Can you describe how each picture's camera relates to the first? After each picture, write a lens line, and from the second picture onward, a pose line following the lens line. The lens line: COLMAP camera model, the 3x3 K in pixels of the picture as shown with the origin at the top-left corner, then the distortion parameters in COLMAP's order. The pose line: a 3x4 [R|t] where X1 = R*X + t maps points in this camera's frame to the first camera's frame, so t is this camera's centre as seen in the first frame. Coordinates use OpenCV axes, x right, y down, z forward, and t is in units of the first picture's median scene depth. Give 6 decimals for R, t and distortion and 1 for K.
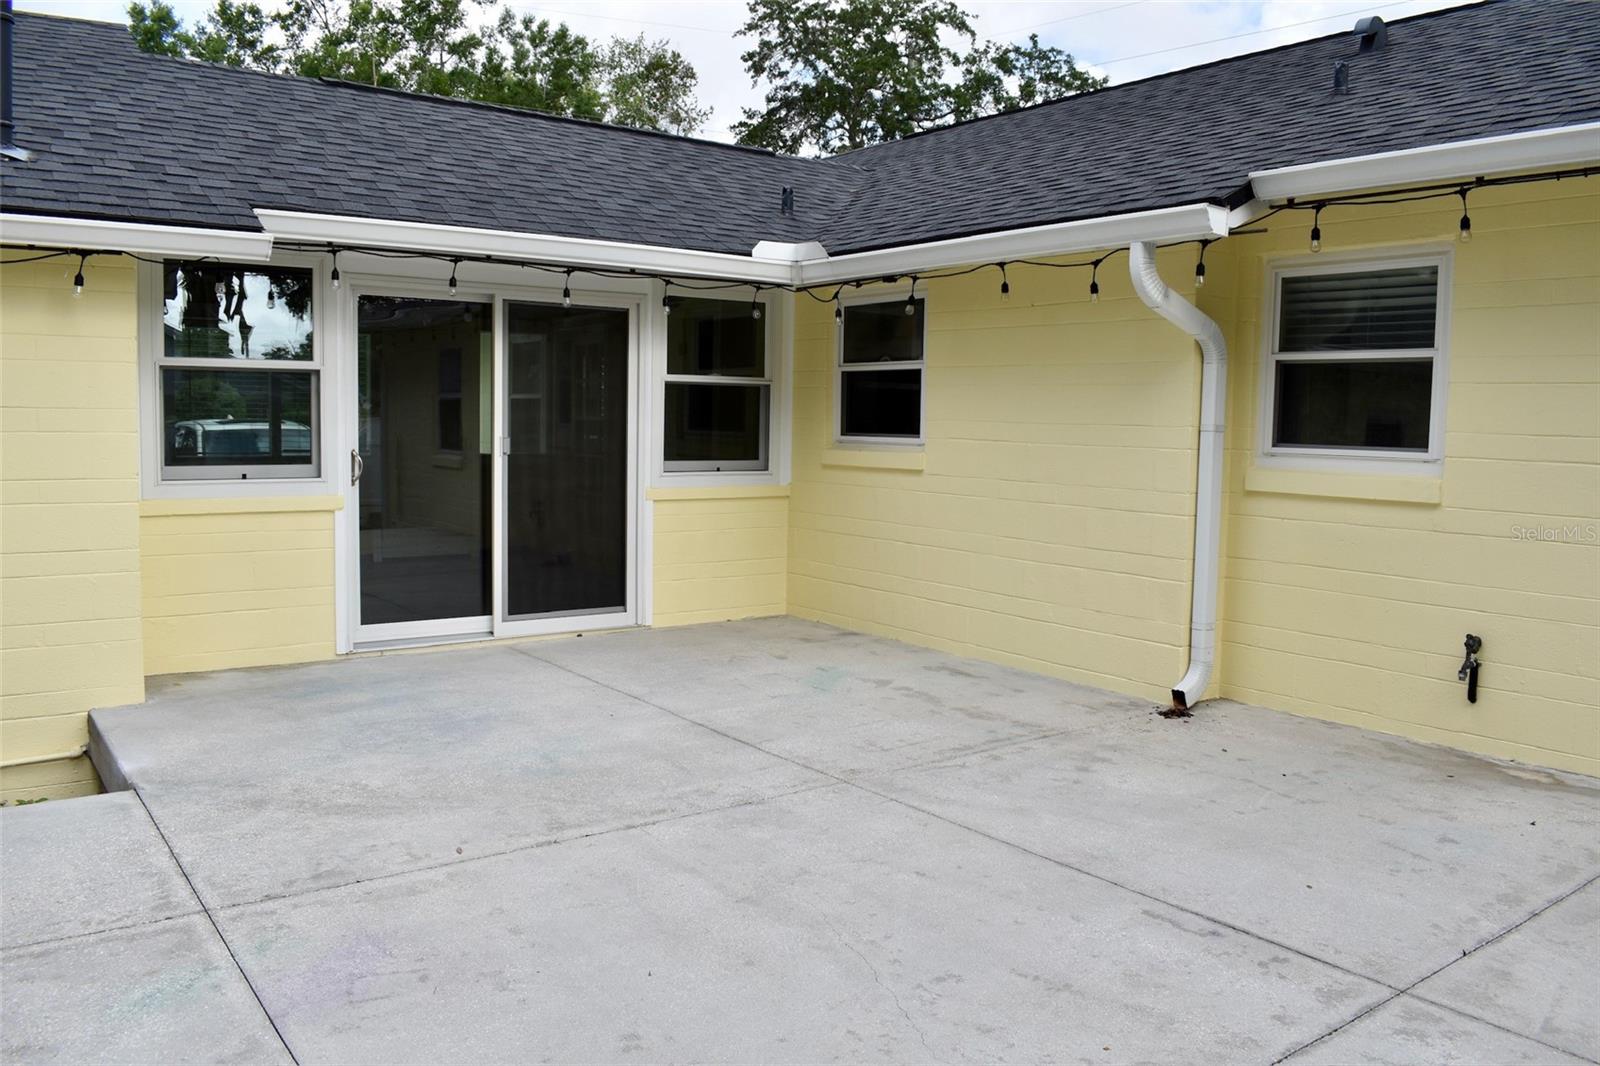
lens RADIAL K [[1239.1, 0, 820.7], [0, 1239.1, 529.6], [0, 0, 1]] dist [-0.085130, -0.000879]
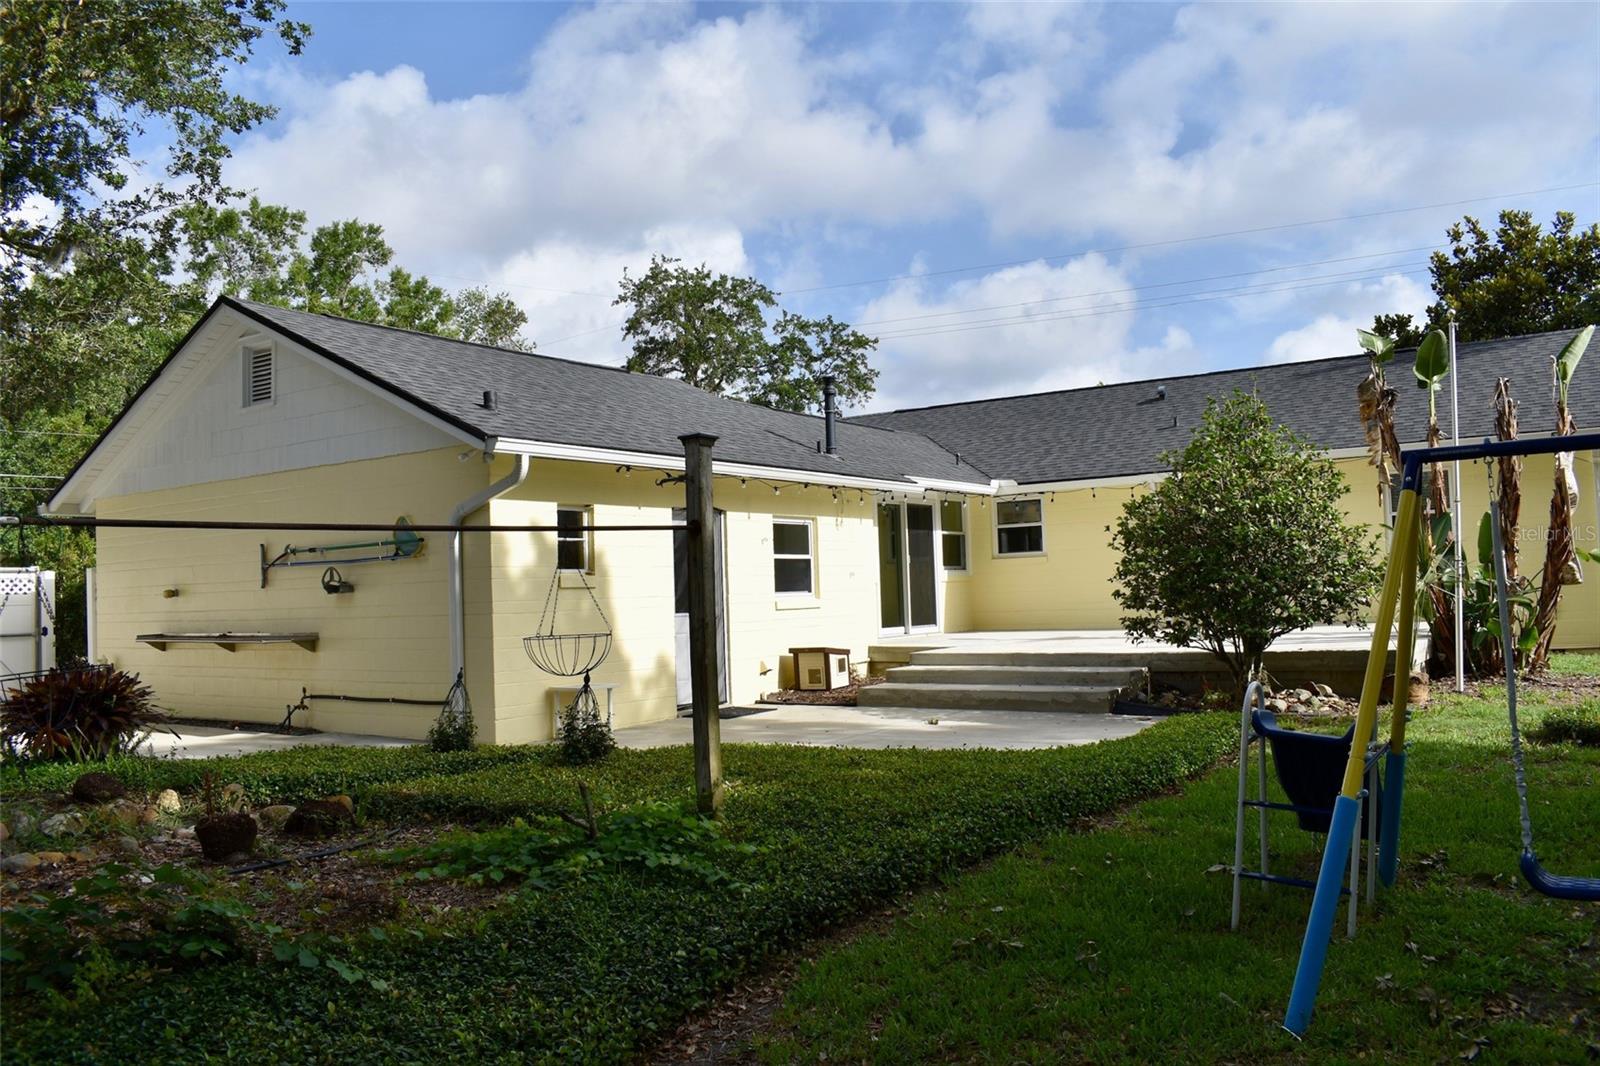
lens RADIAL K [[1239.1, 0, 820.7], [0, 1239.1, 529.6], [0, 0, 1]] dist [-0.085130, -0.000879]
pose [[0.943092, -0.029932, 0.331182, -0.496088], [0.077865, 0.988130, -0.132426, 0.076044], [-0.323287, 0.150677, 0.934228, -0.527097]]
